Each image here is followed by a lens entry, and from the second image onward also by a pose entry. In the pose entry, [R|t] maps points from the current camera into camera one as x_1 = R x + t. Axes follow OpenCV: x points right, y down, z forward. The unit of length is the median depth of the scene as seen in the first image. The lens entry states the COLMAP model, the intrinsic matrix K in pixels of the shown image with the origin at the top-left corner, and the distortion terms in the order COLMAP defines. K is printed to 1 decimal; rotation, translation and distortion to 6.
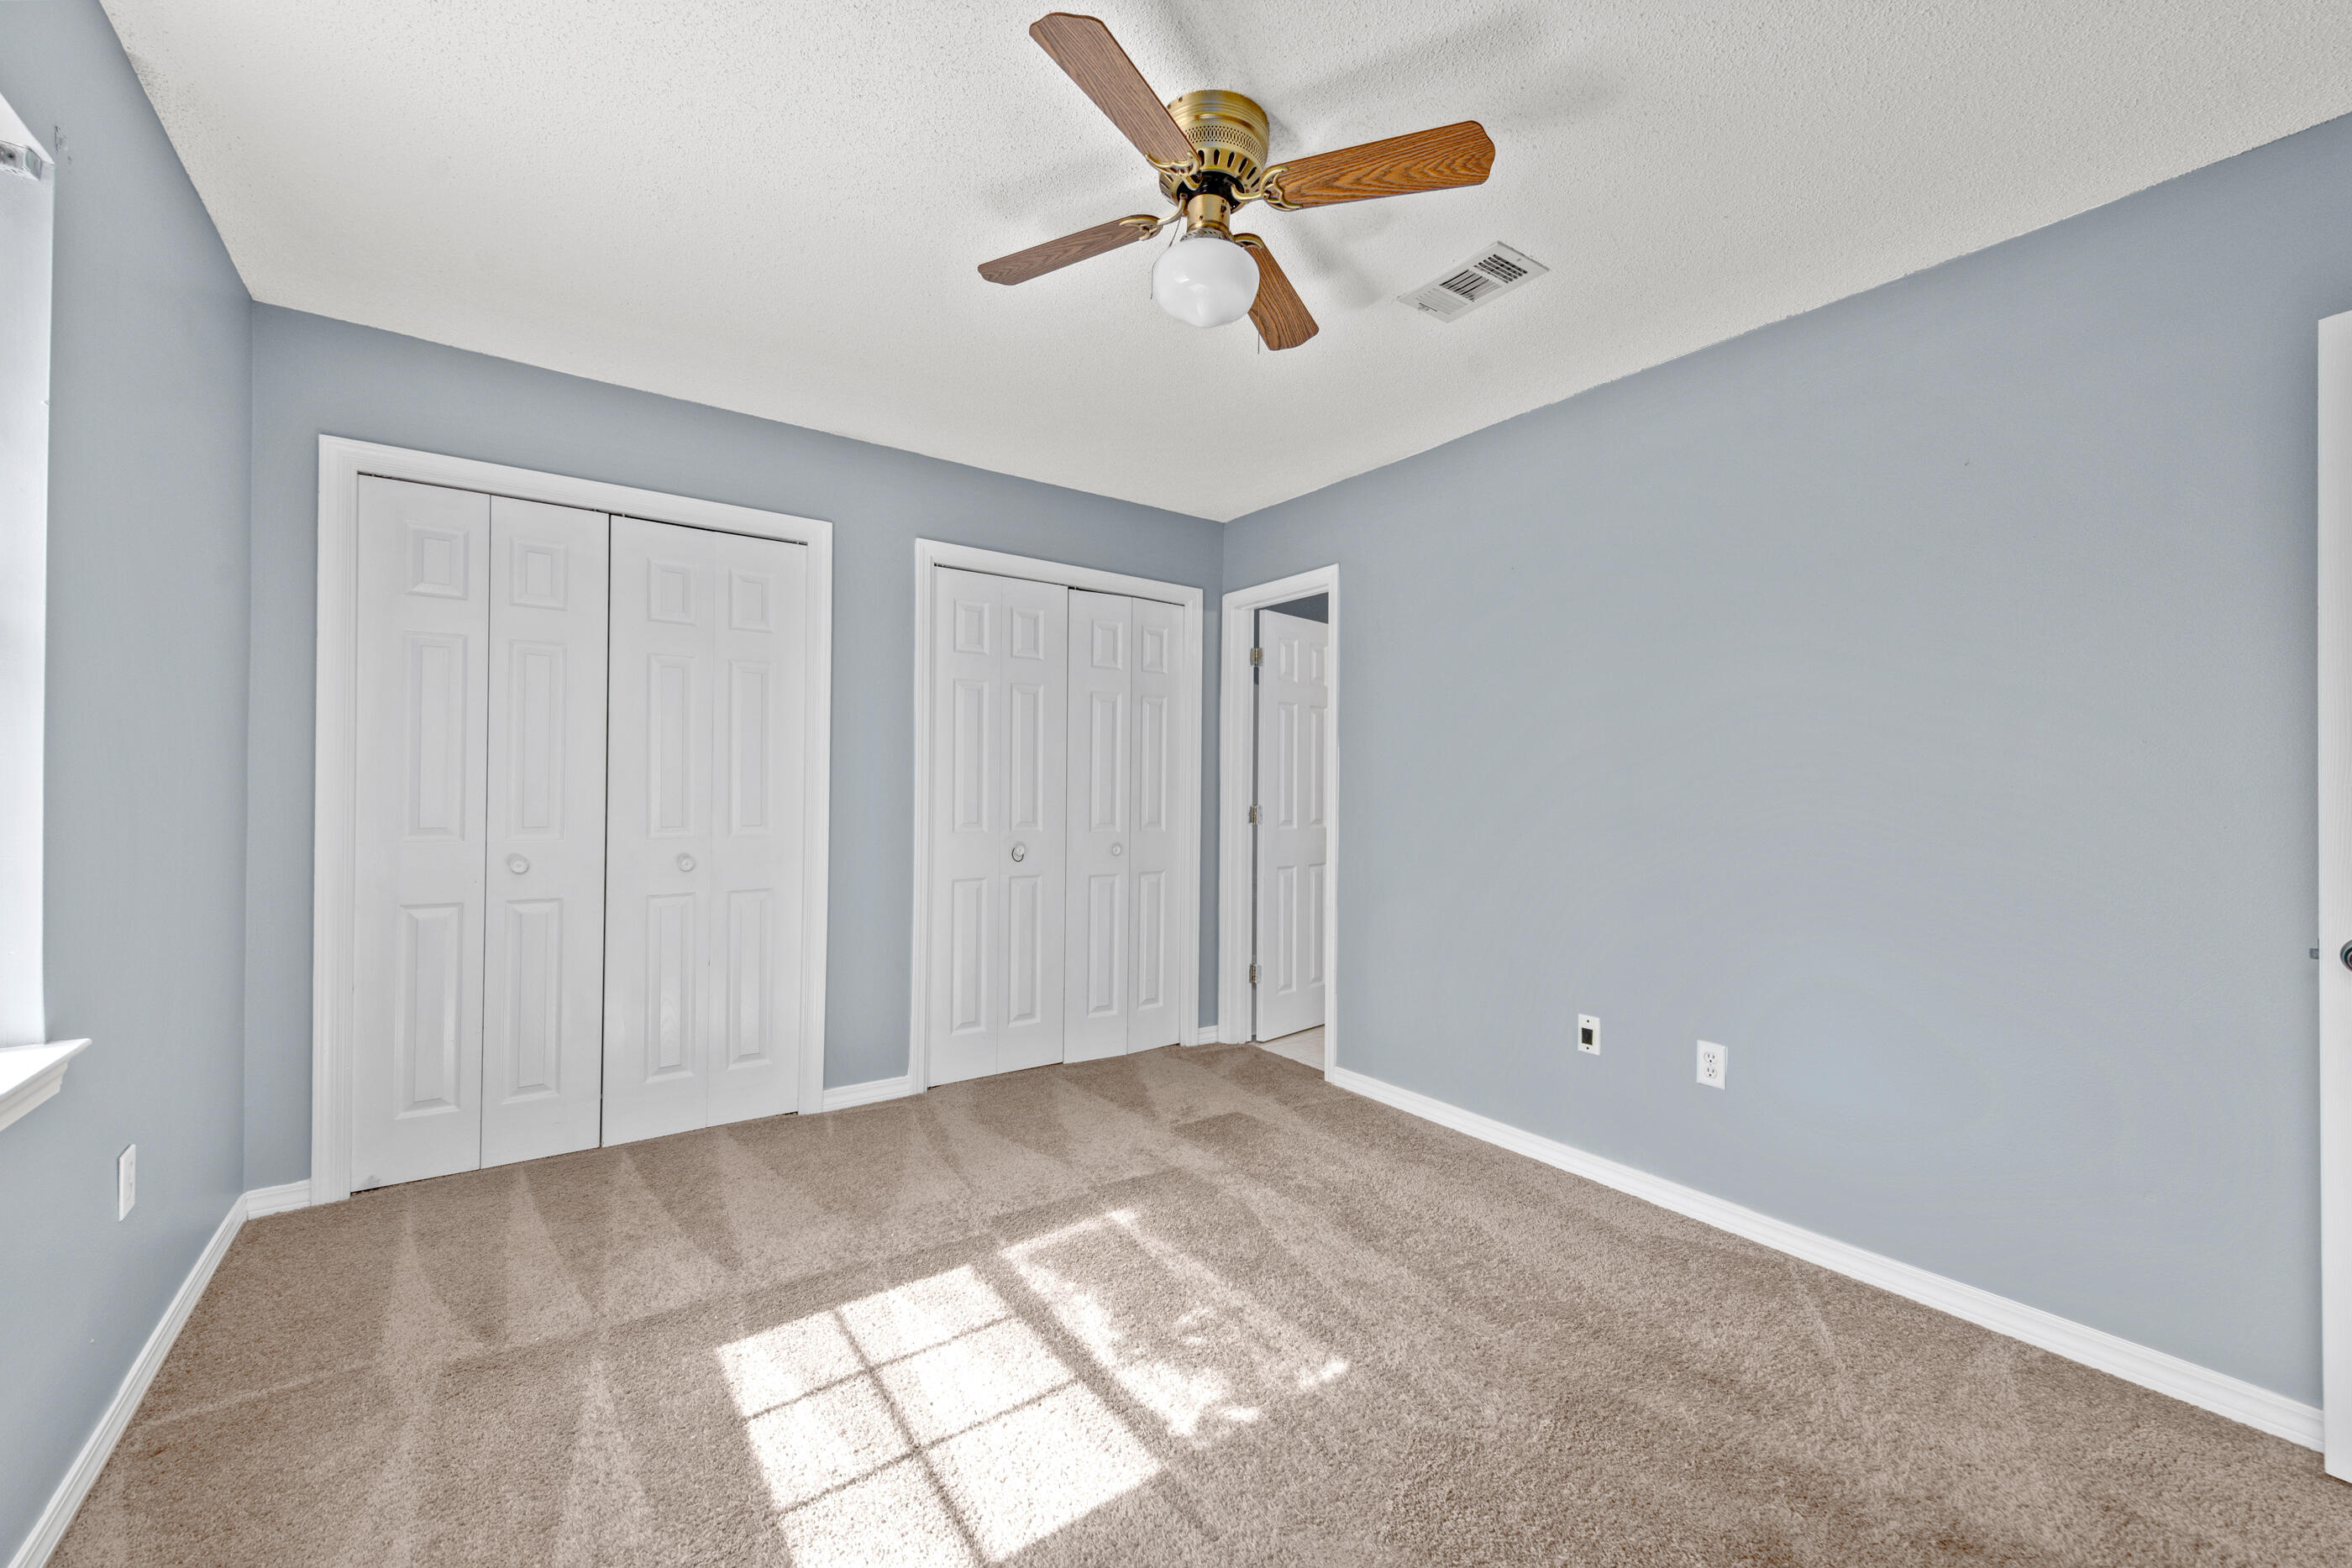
lens RADIAL K [[943.9, 0, 1174.7], [0, 943.9, 790.2], [0, 0, 1]] dist [0.009708, -0.003237]
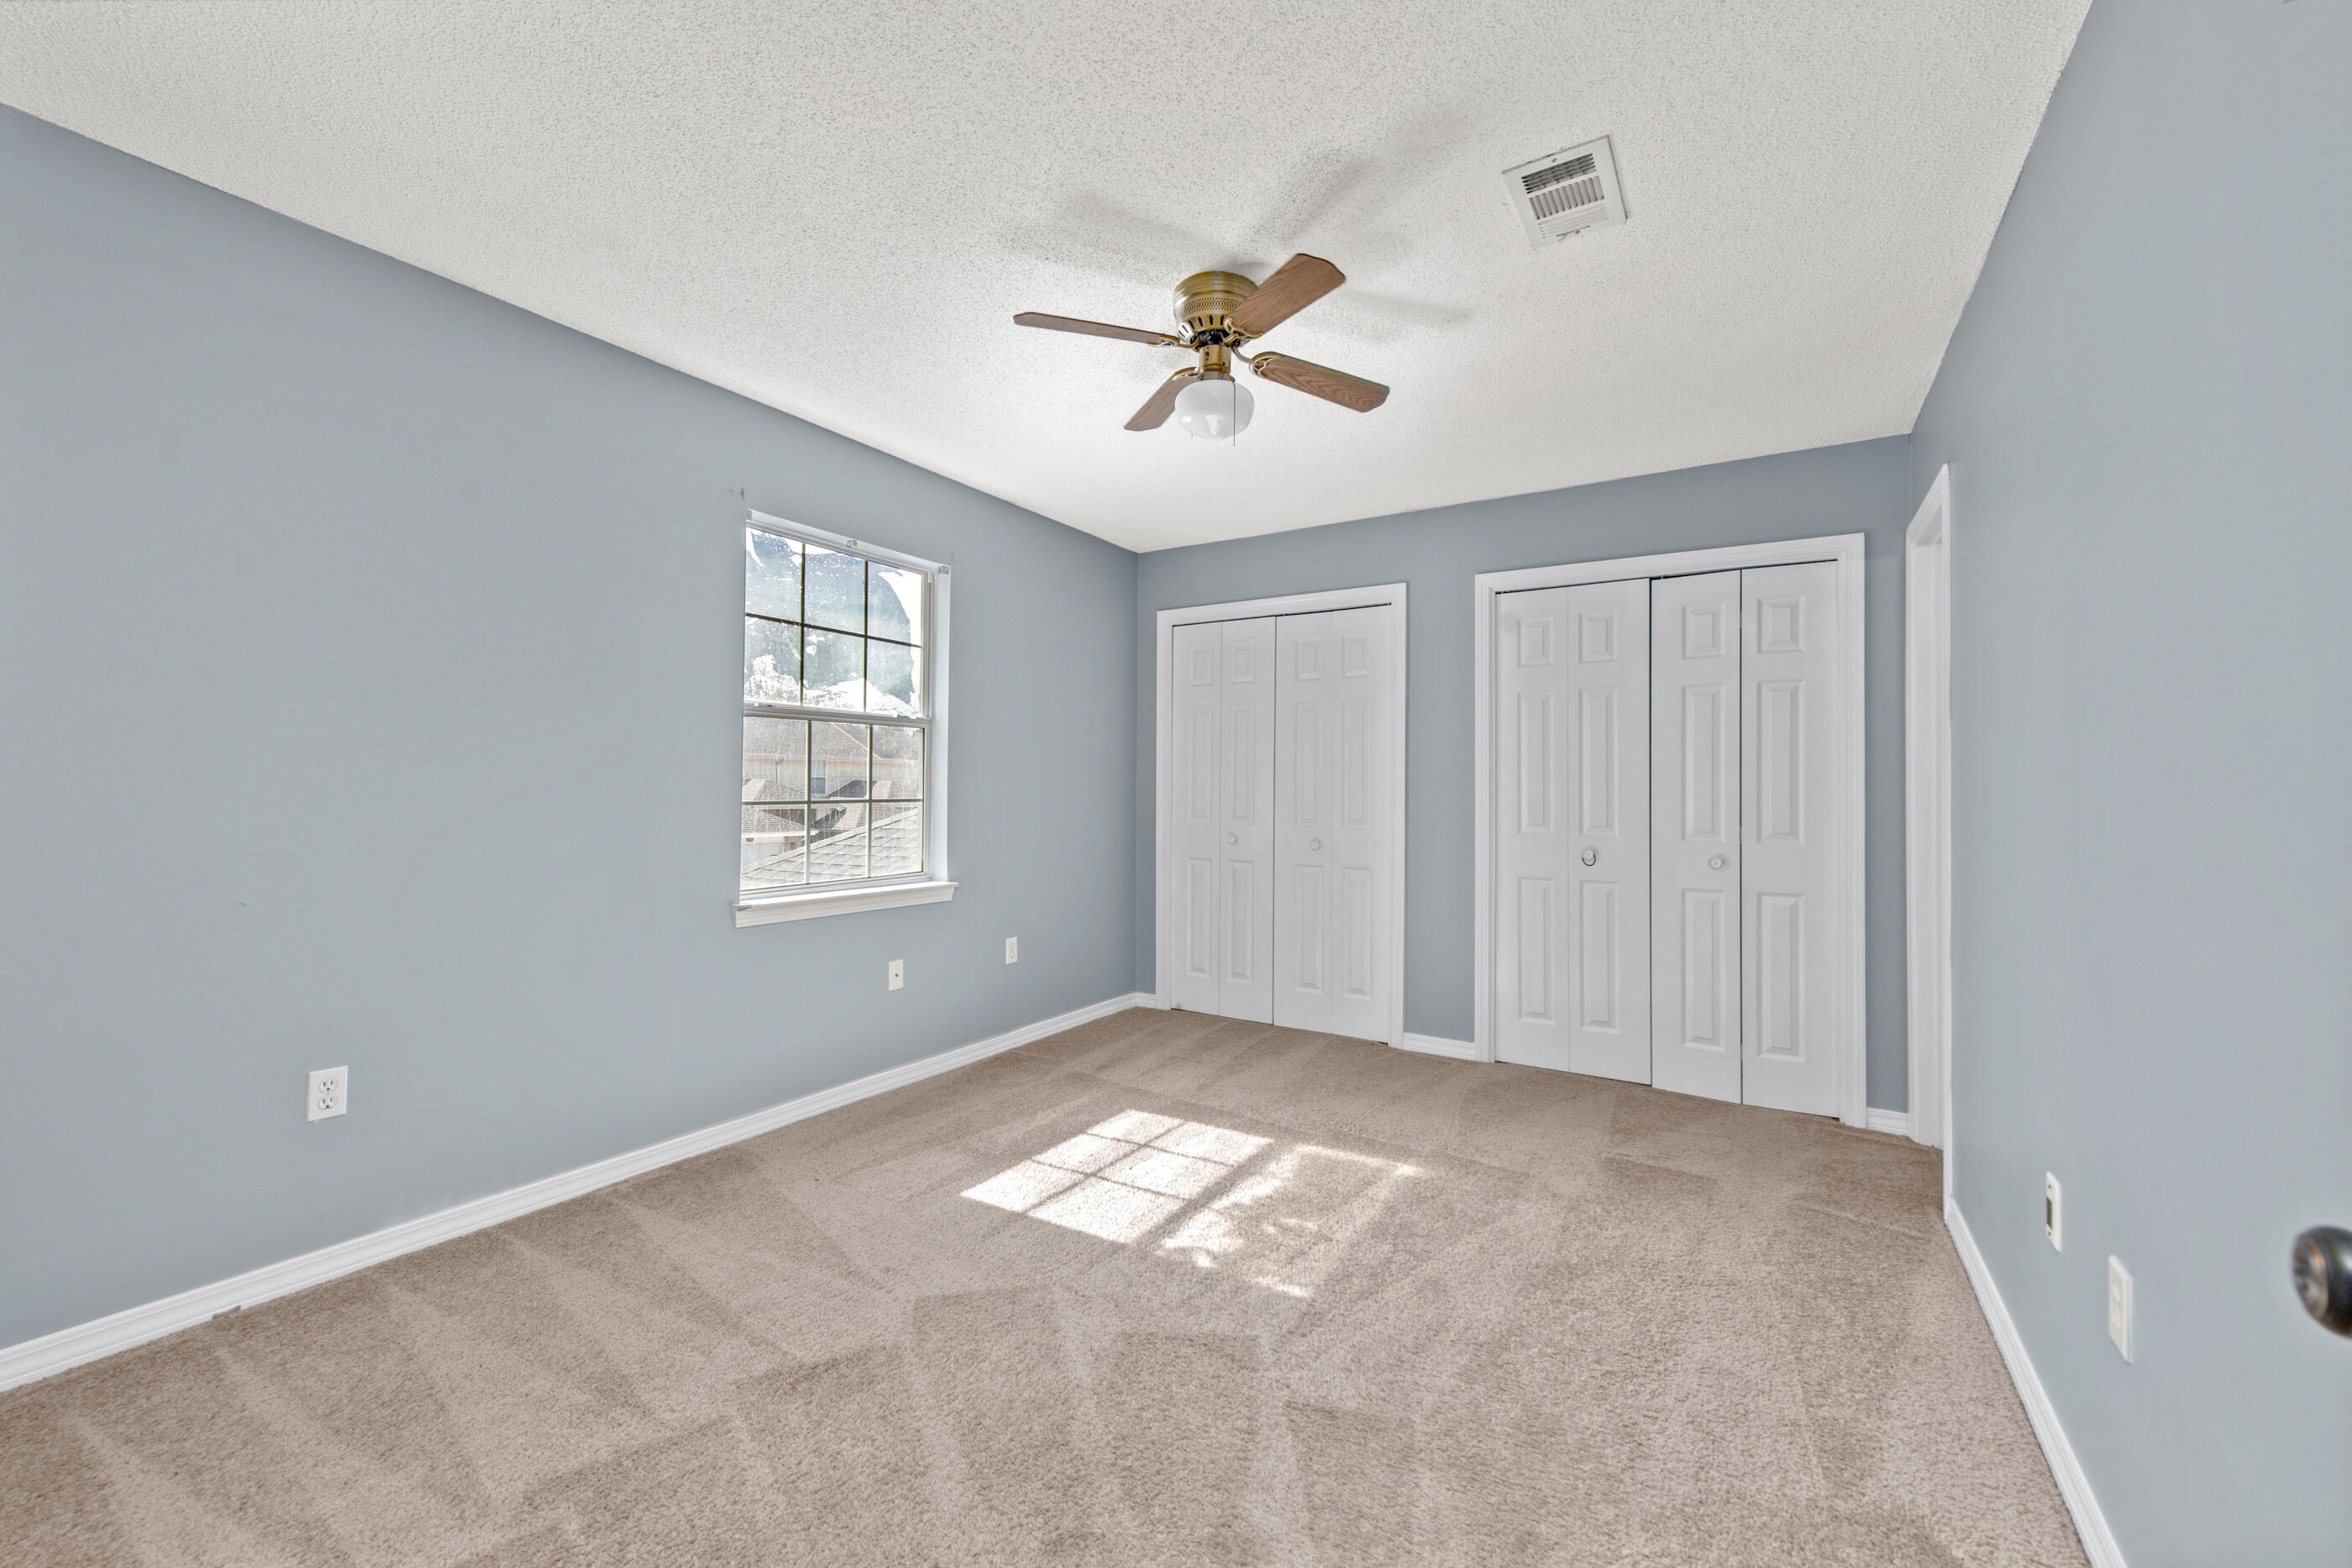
lens RADIAL K [[943.9, 0, 1186.1], [0, 943.9, 781.8], [0, 0, 1]] dist [0.009708, -0.003237]
pose [[0.366645, -0.018549, -0.930176, 0.850151], [-0.006686, 0.999723, -0.022572, 0.017085], [0.930337, 0.014495, 0.366420, 0.322403]]
